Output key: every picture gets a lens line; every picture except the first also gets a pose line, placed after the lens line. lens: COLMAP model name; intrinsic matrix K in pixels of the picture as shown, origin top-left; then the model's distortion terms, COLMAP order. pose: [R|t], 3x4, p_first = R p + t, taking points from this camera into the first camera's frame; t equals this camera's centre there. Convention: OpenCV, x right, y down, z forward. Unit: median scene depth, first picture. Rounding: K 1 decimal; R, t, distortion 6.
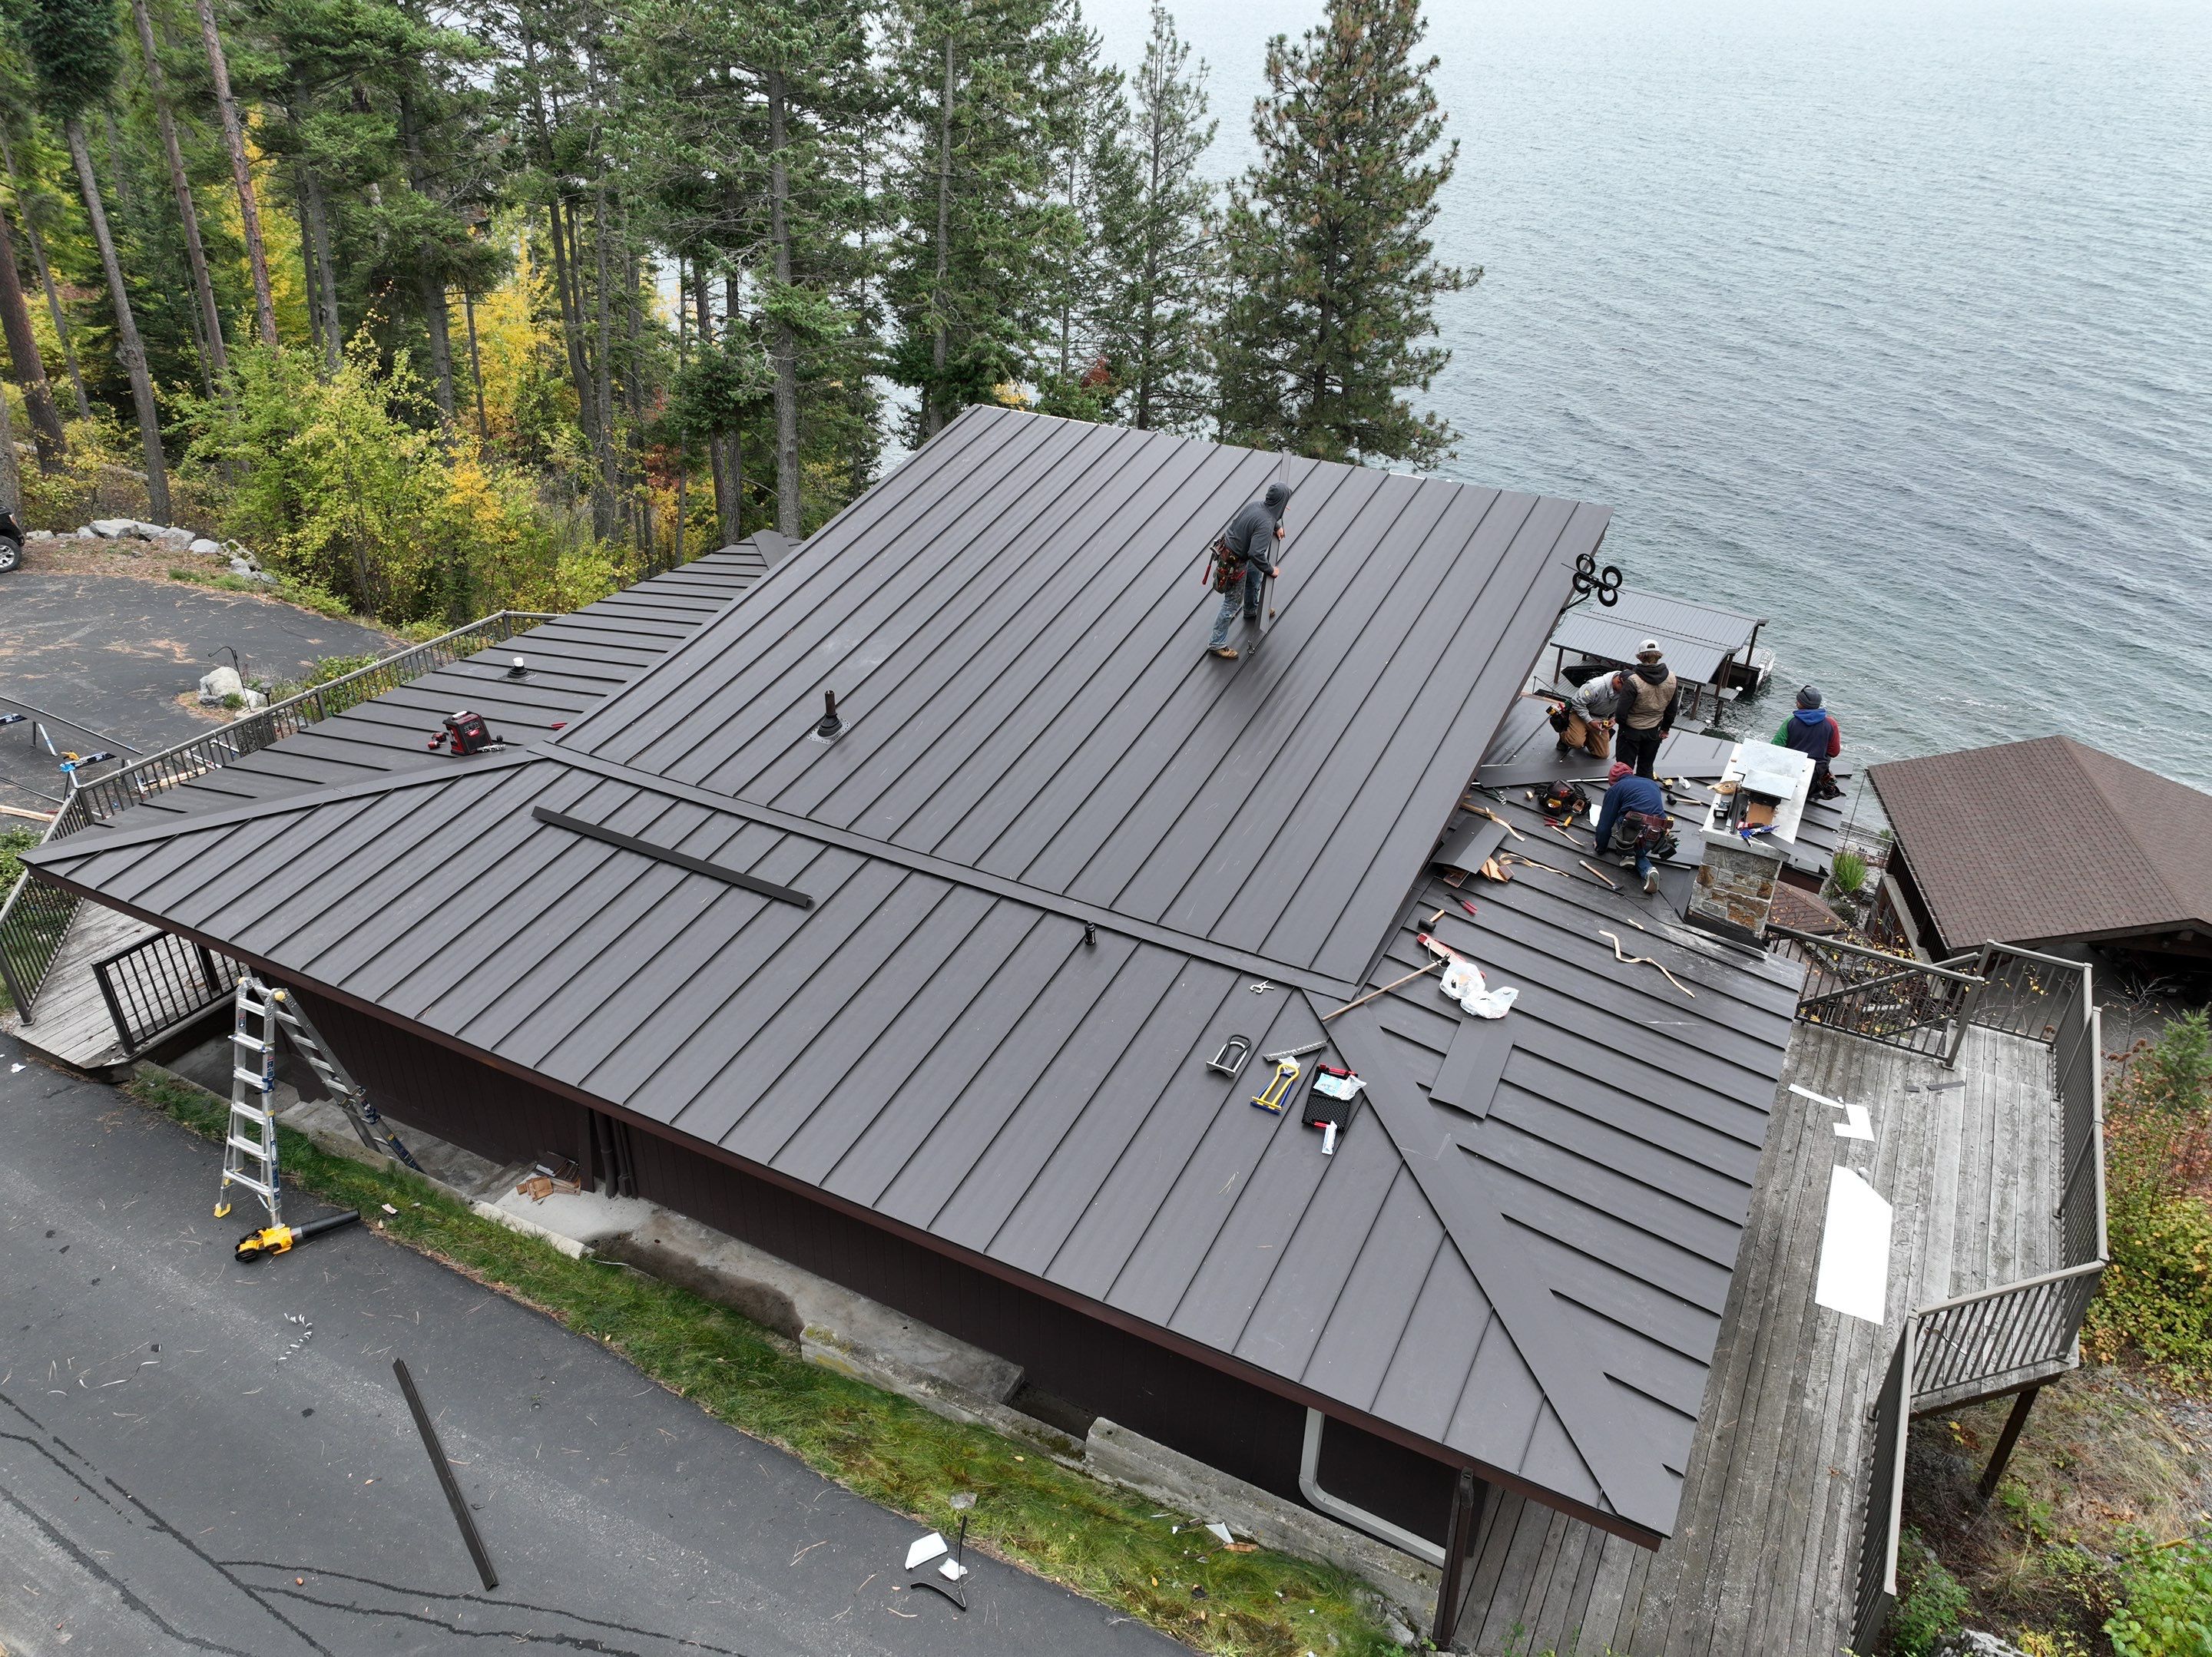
lens RADIAL K [[1558.7, 0, 1115.2], [0, 1558.7, 835.5], [0, 0, 1]] dist [-0.003072, 0.021549]
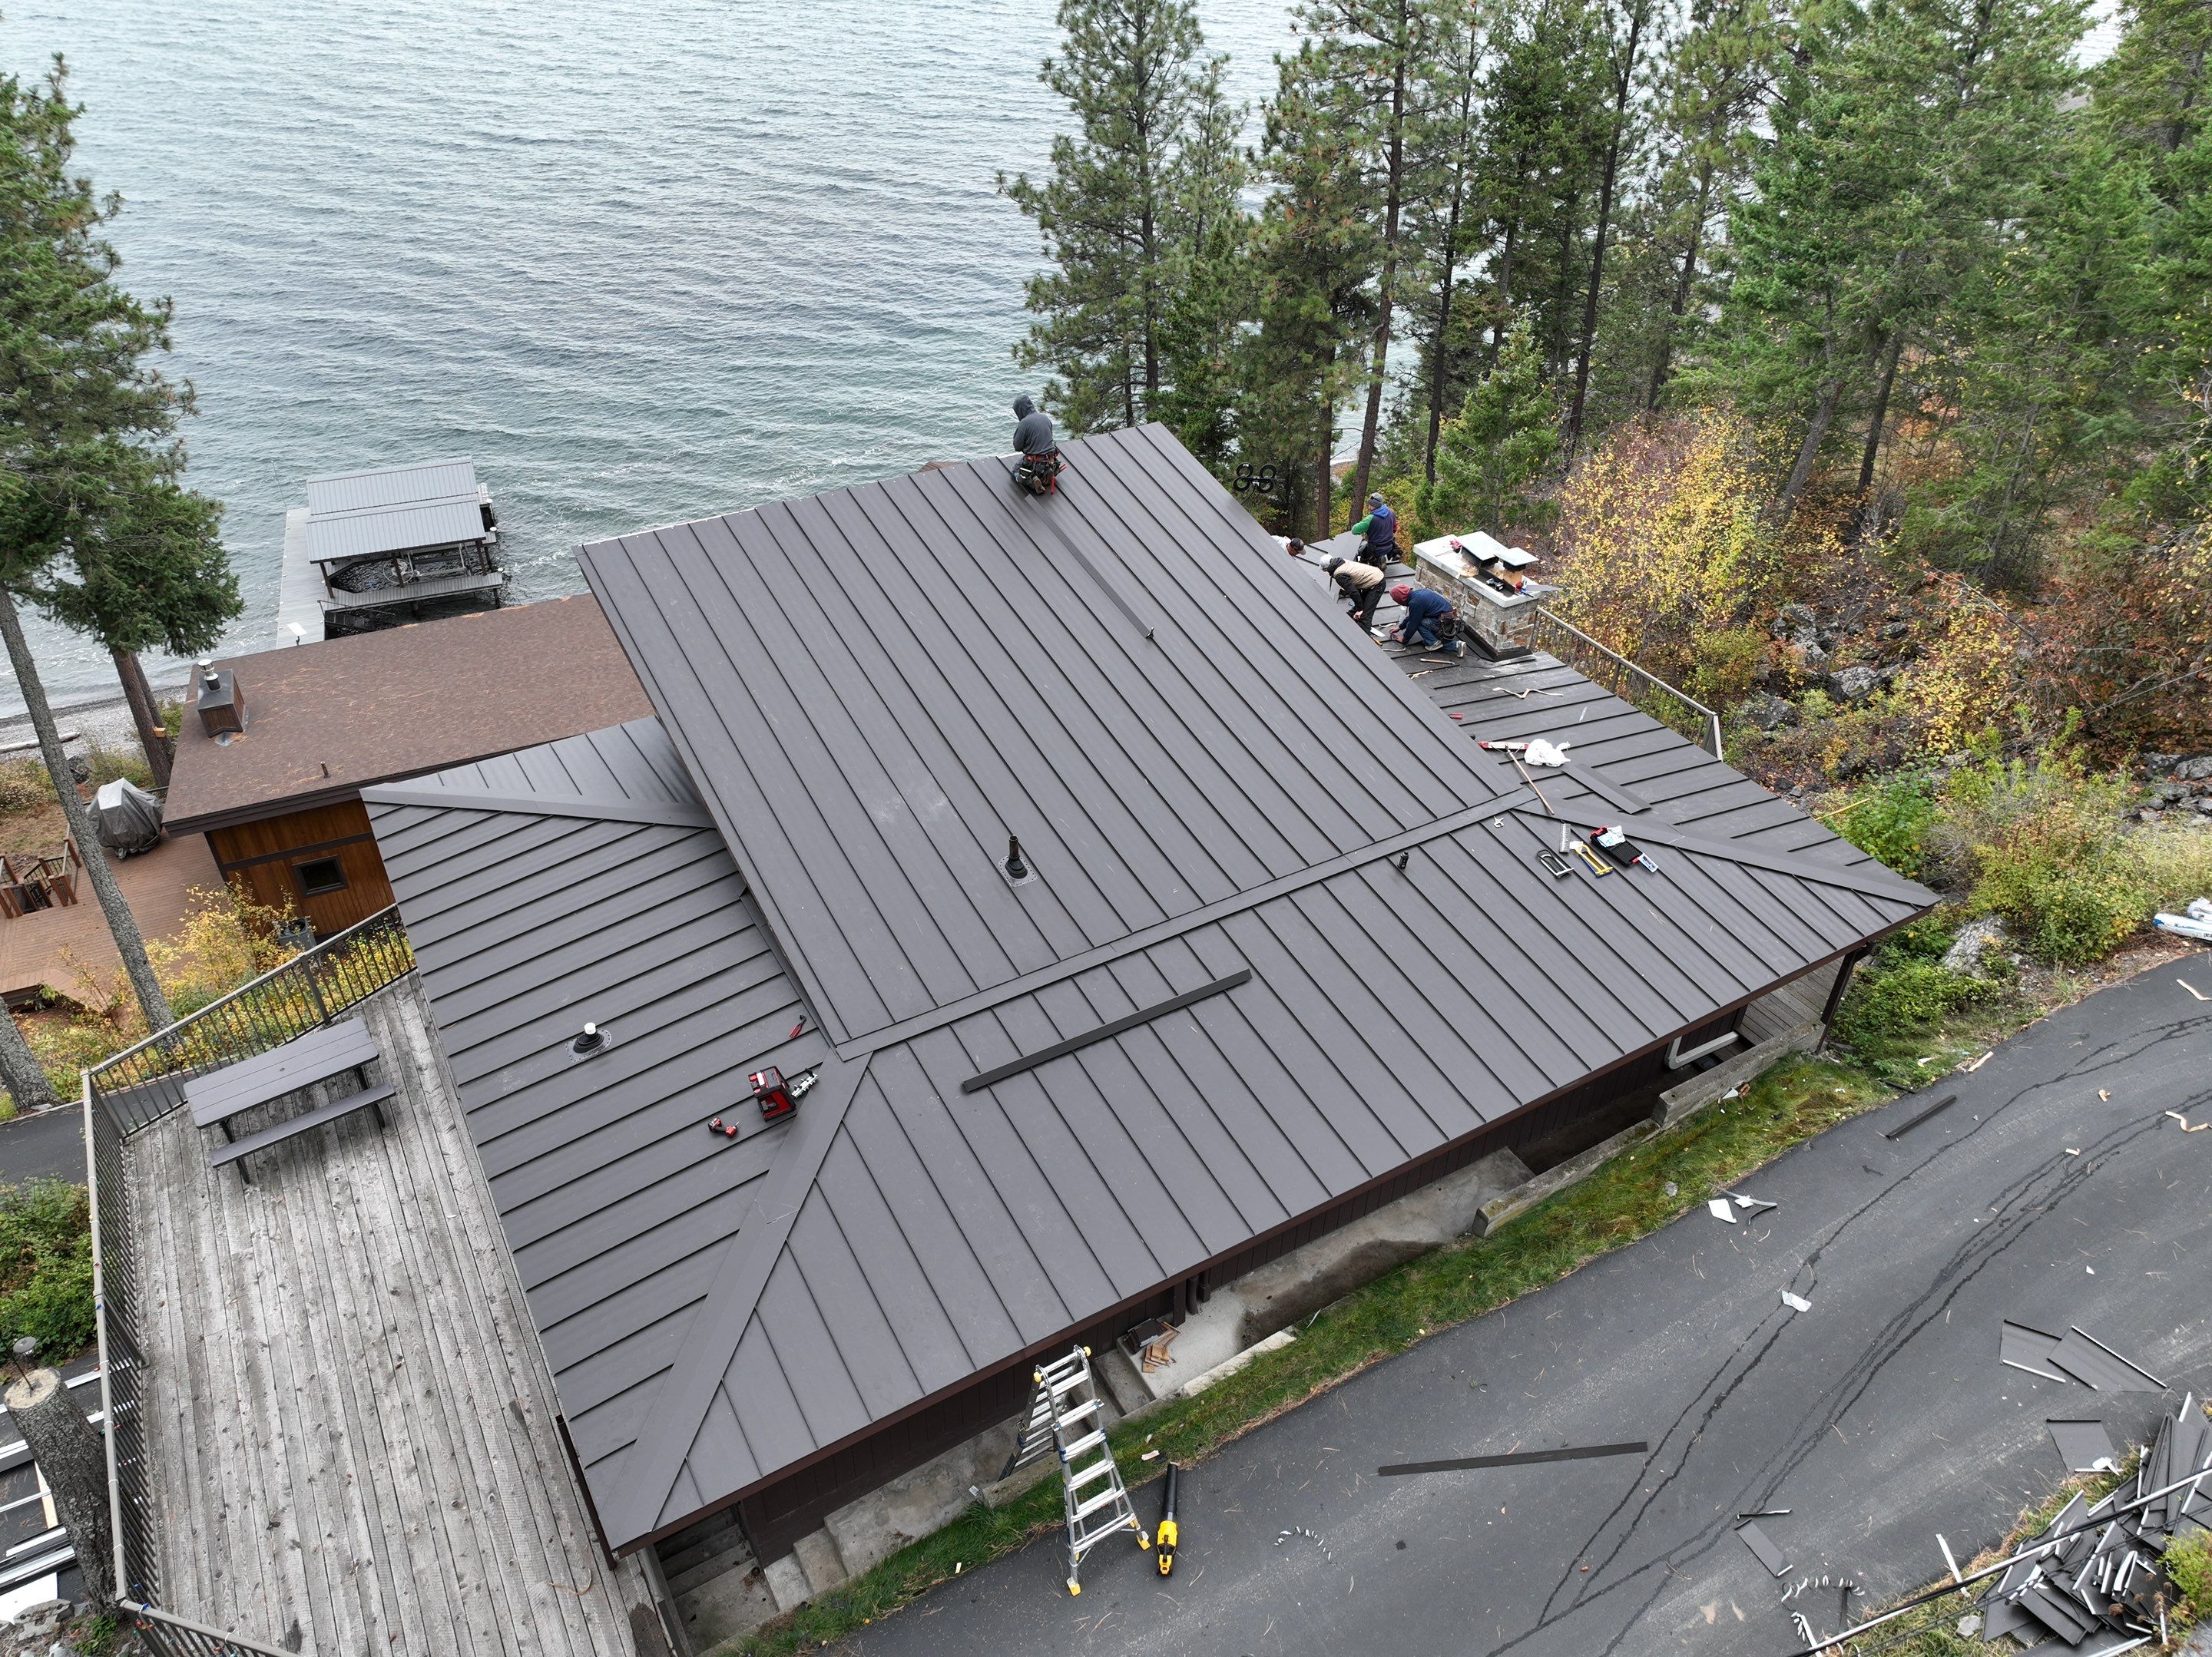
lens RADIAL K [[1558.7, 0, 1102.6], [0, 1558.7, 828.9], [0, 0, 1]] dist [-0.003072, 0.021549]
pose [[0.528072, -0.516461, 0.674098, -1.136521], [0.422235, 0.848411, 0.319243, -0.541392], [-0.736789, 0.116045, 0.666090, 0.332139]]
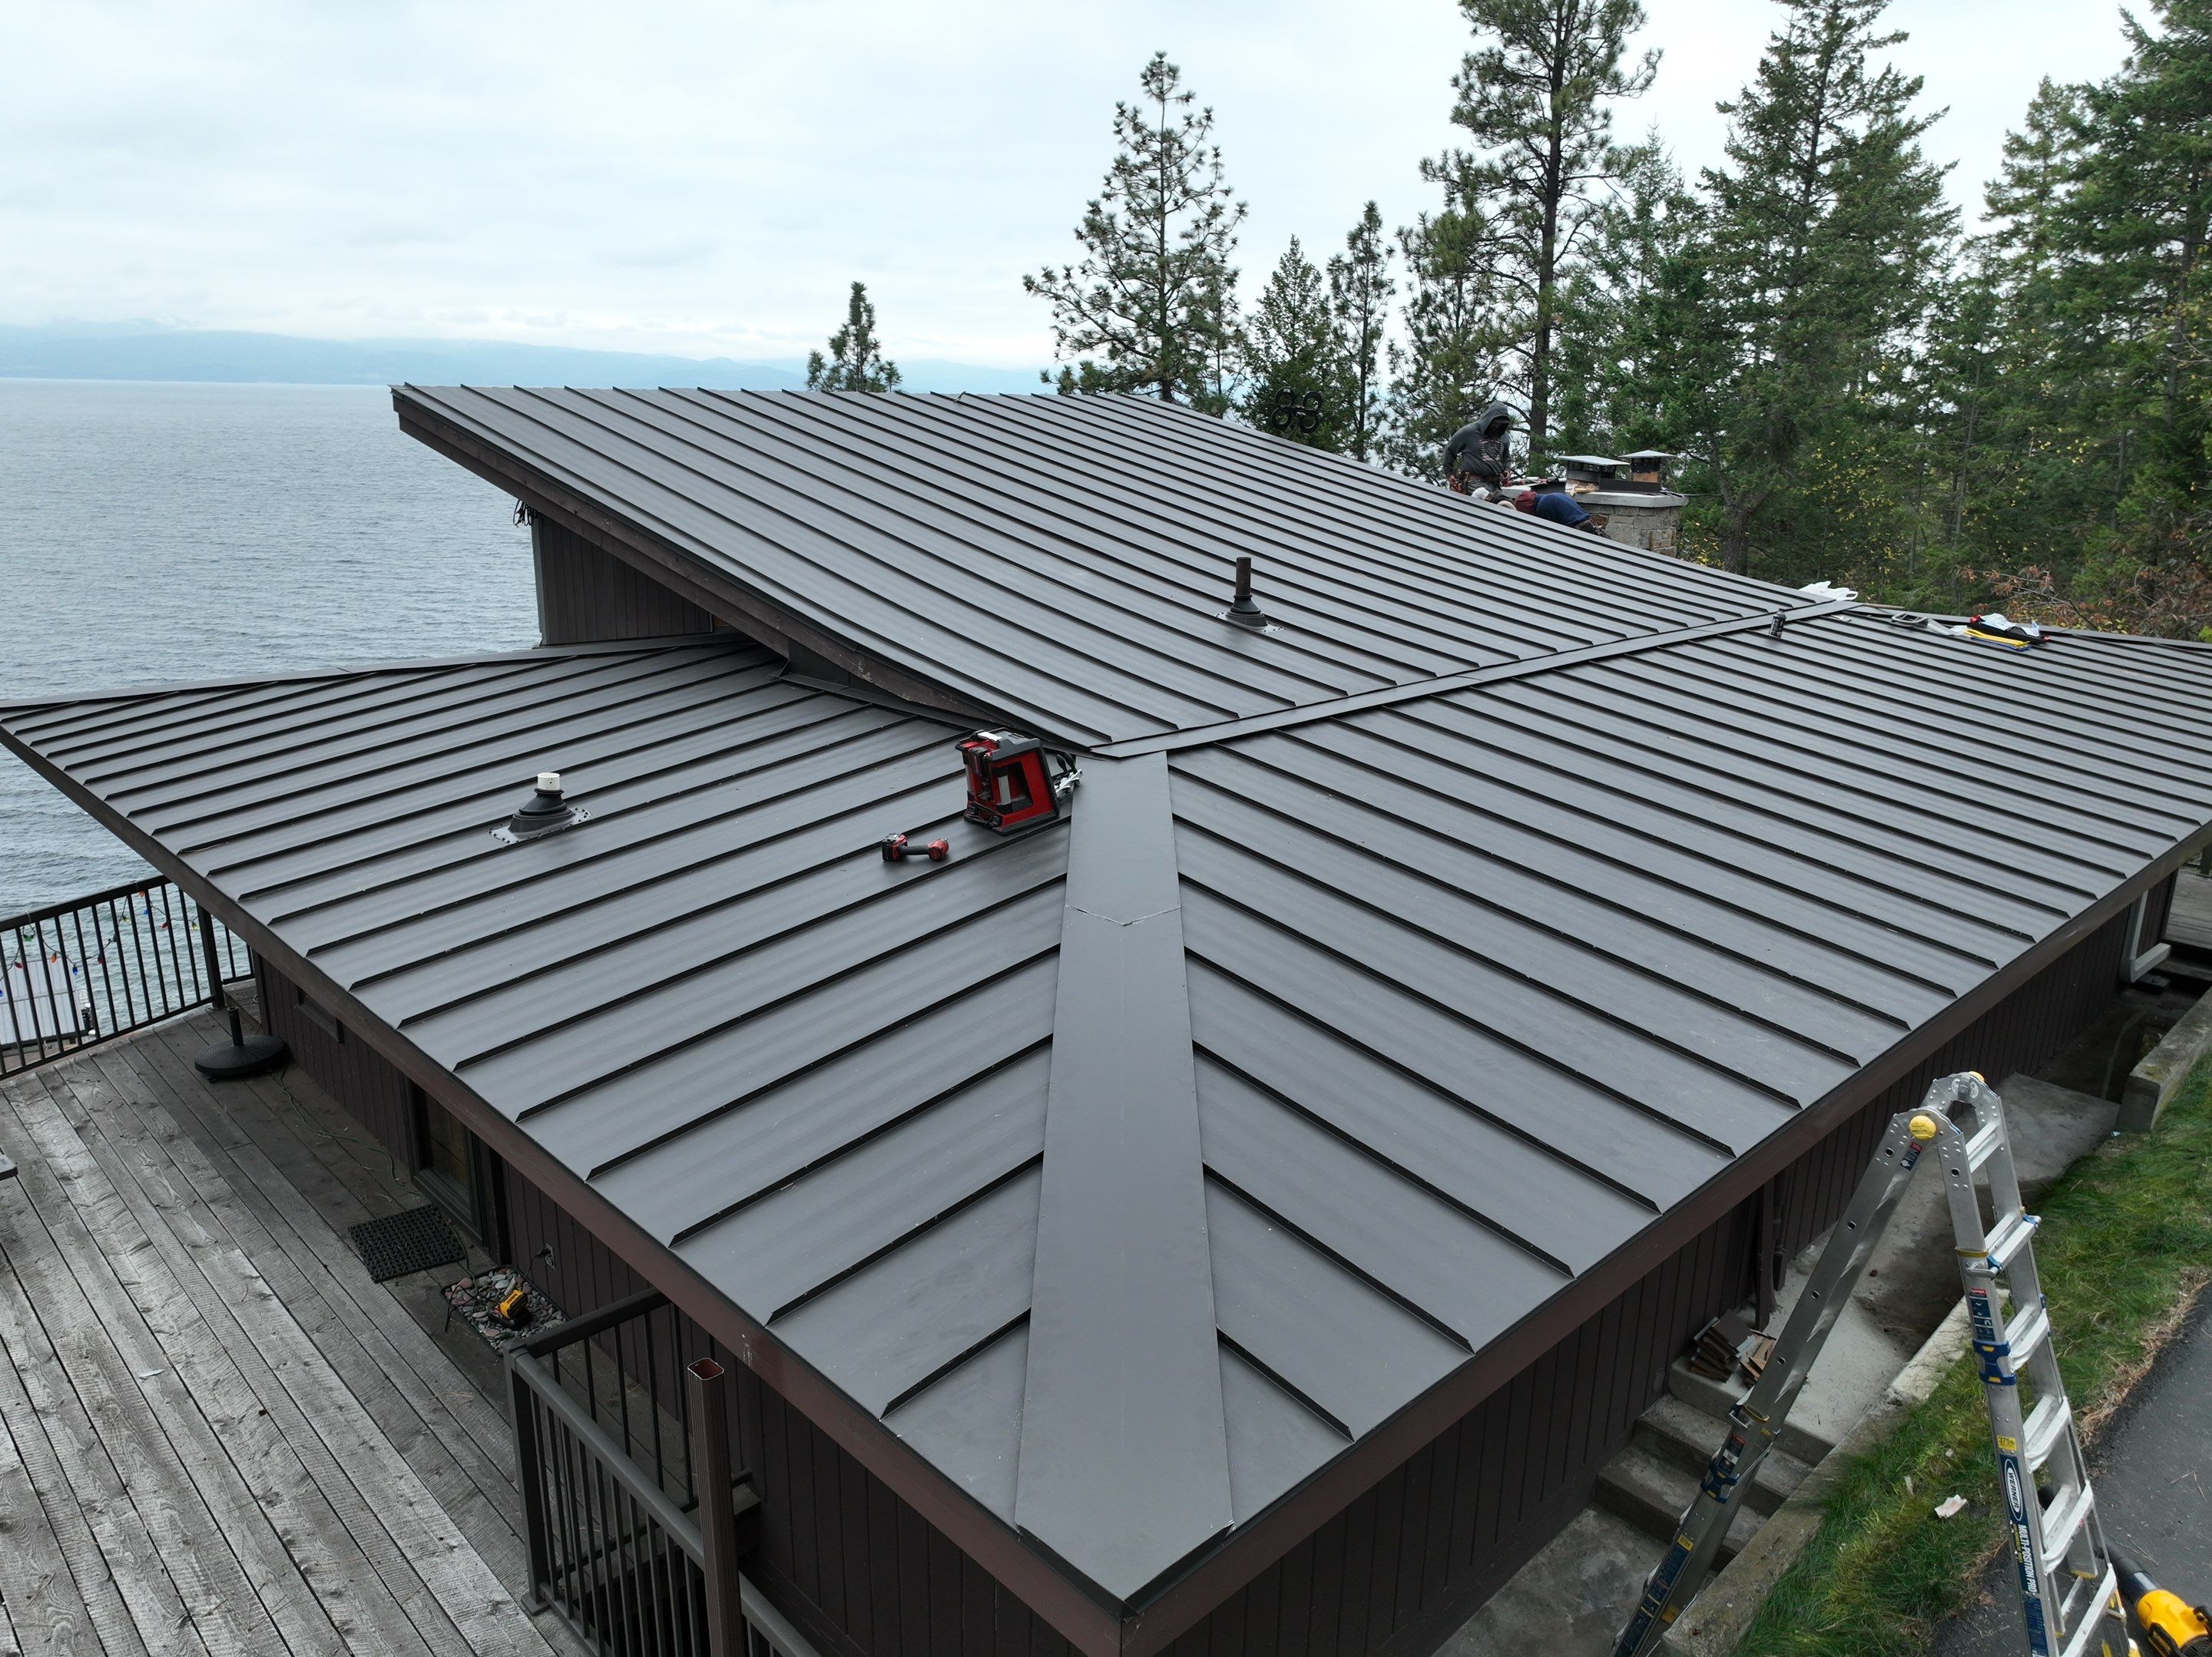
lens RADIAL K [[1558.7, 0, 1100.5], [0, 1558.7, 834.4], [0, 0, 1]] dist [-0.003072, 0.021549]
pose [[0.312846, -0.271952, 0.910038, -1.063765], [0.470601, 0.876639, 0.100192, -0.111588], [-0.825023, 0.396920, 0.402234, 1.109236]]
